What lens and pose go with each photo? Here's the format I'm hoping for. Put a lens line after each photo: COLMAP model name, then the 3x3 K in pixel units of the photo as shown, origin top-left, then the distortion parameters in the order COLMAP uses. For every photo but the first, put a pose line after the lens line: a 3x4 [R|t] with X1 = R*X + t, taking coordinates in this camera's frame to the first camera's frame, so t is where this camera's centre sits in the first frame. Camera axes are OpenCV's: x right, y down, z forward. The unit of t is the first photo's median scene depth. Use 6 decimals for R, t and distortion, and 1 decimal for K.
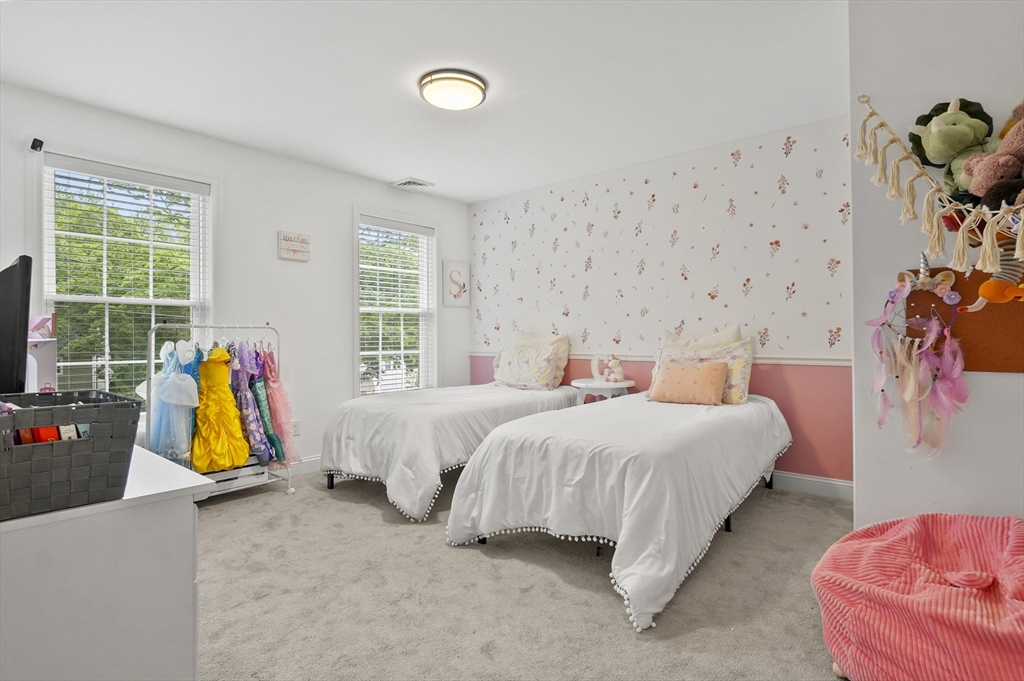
lens RADIAL K [[509.4, 0, 515.4], [0, 509.4, 335.2], [0, 0, 1]] dist [0.008559, 0.001207]
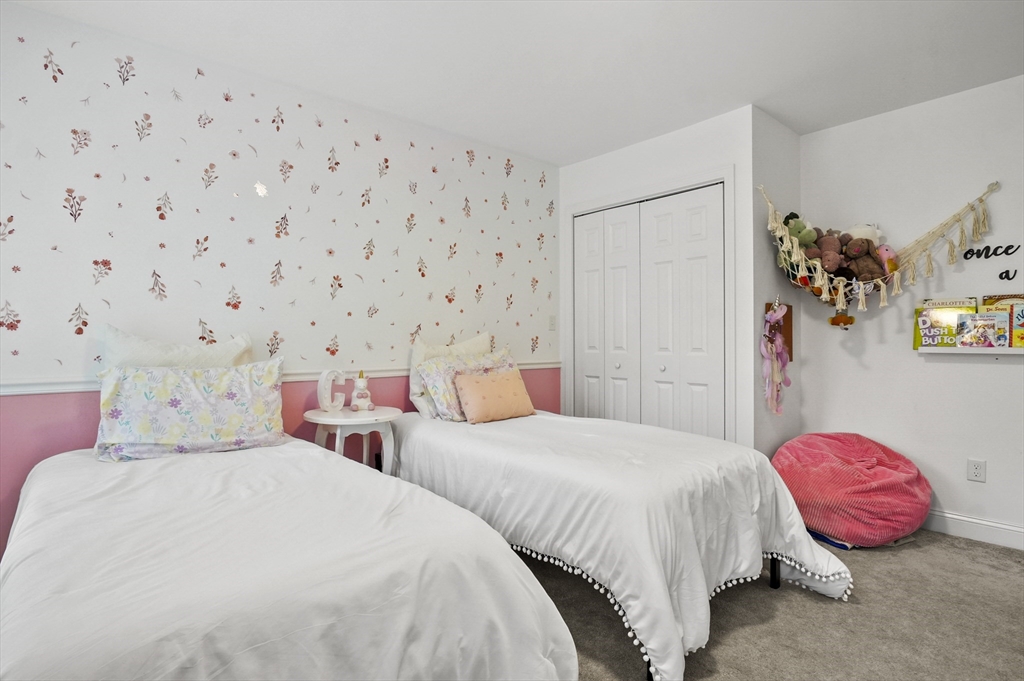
lens RADIAL K [[509.4, 0, 515.4], [0, 509.4, 335.2], [0, 0, 1]] dist [0.008559, 0.001207]
pose [[0.207774, 0.016782, 0.978033, -0.432739], [0.000626, 0.999850, -0.017289, 0.002229], [-0.978177, 0.004205, 0.207732, 0.649464]]
